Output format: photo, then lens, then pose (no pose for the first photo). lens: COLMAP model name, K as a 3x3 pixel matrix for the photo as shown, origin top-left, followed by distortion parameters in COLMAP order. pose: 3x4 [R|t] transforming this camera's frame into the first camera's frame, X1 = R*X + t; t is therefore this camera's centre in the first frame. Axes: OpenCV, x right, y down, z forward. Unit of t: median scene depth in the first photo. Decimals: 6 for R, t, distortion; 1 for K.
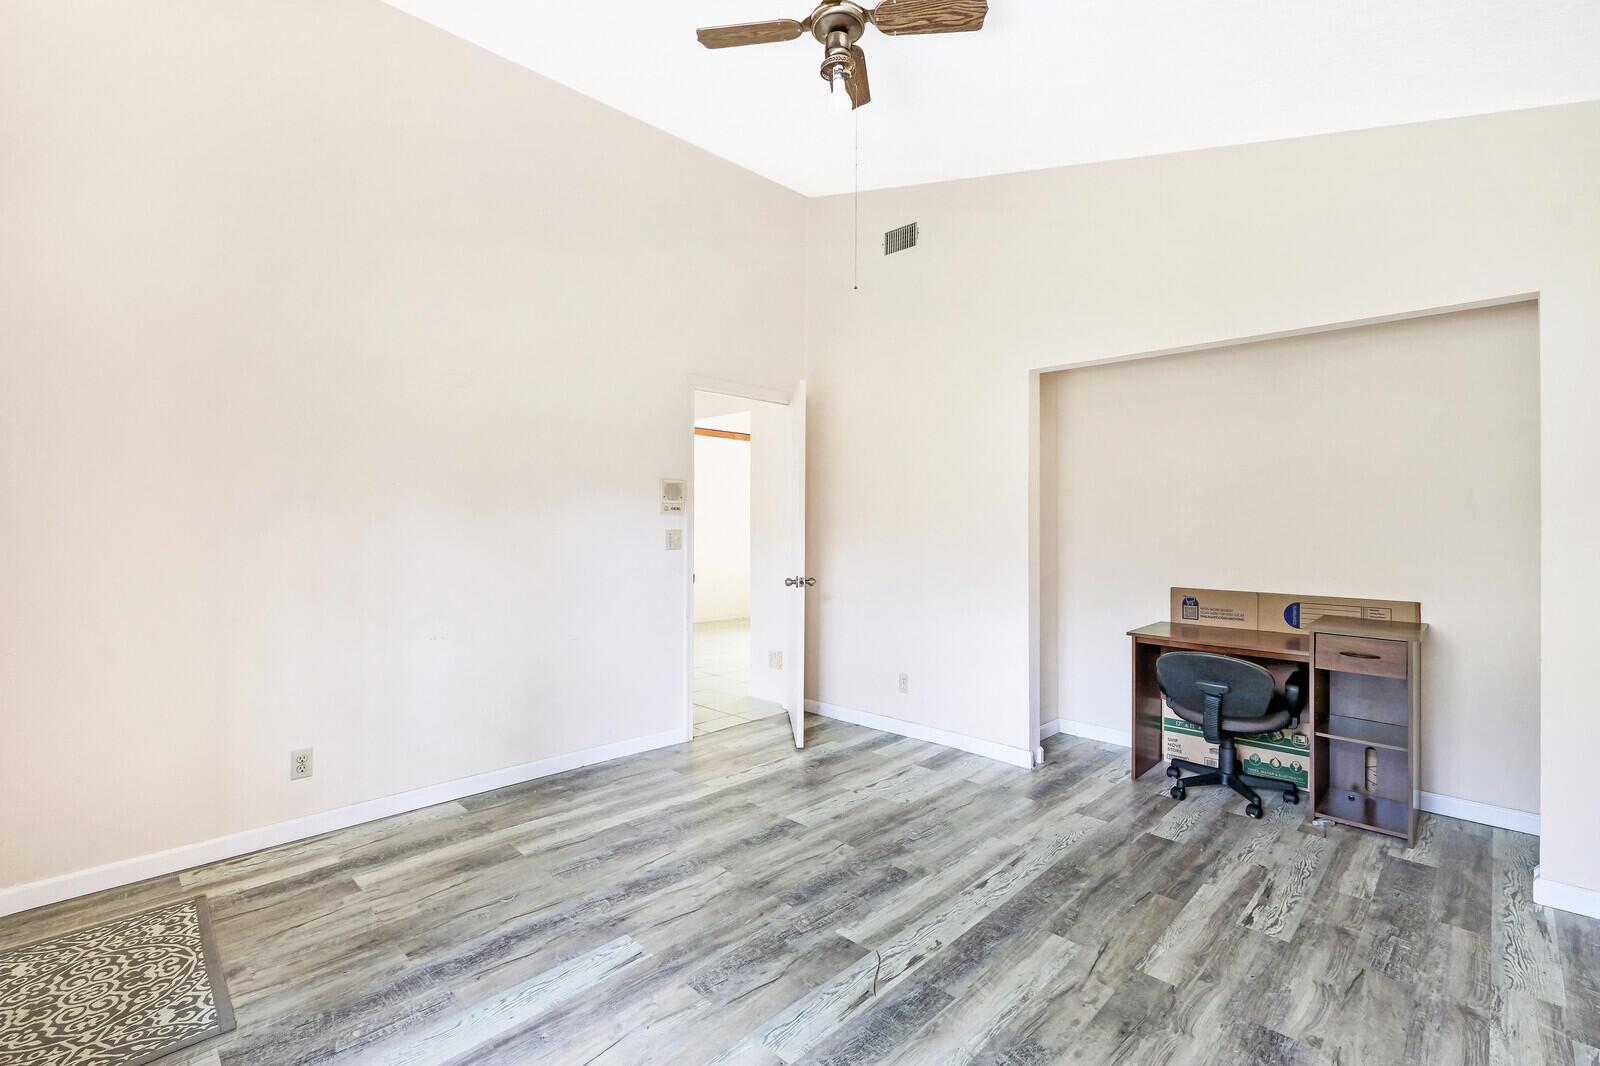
lens RADIAL K [[719.5, 0, 805.9], [0, 719.5, 525.9], [0, 0, 1]] dist [0.001176, -0.000133]
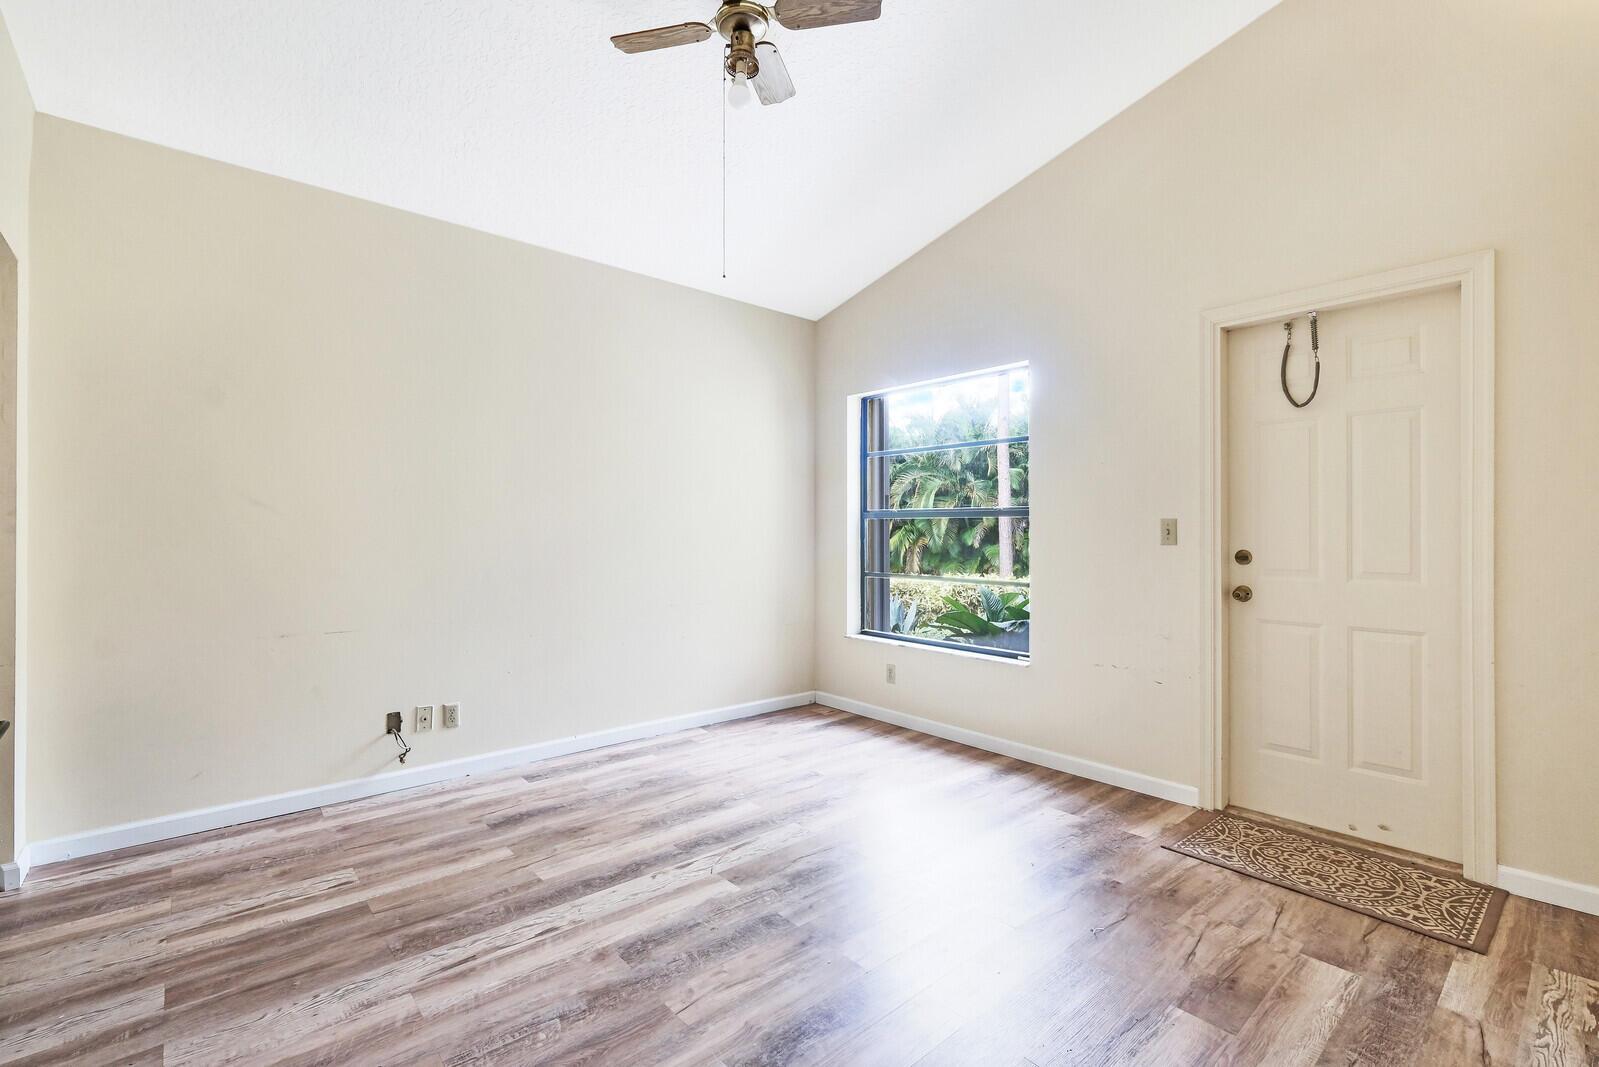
lens RADIAL K [[719.1, 0, 805.4], [0, 719.1, 526.4], [0, 0, 1]] dist [0.001176, -0.000133]
pose [[-0.997505, -0.006286, 0.070313, -0.115632], [-0.006833, 0.999948, -0.007554, 0.033854], [-0.070262, -0.008016, -0.997496, 1.904080]]
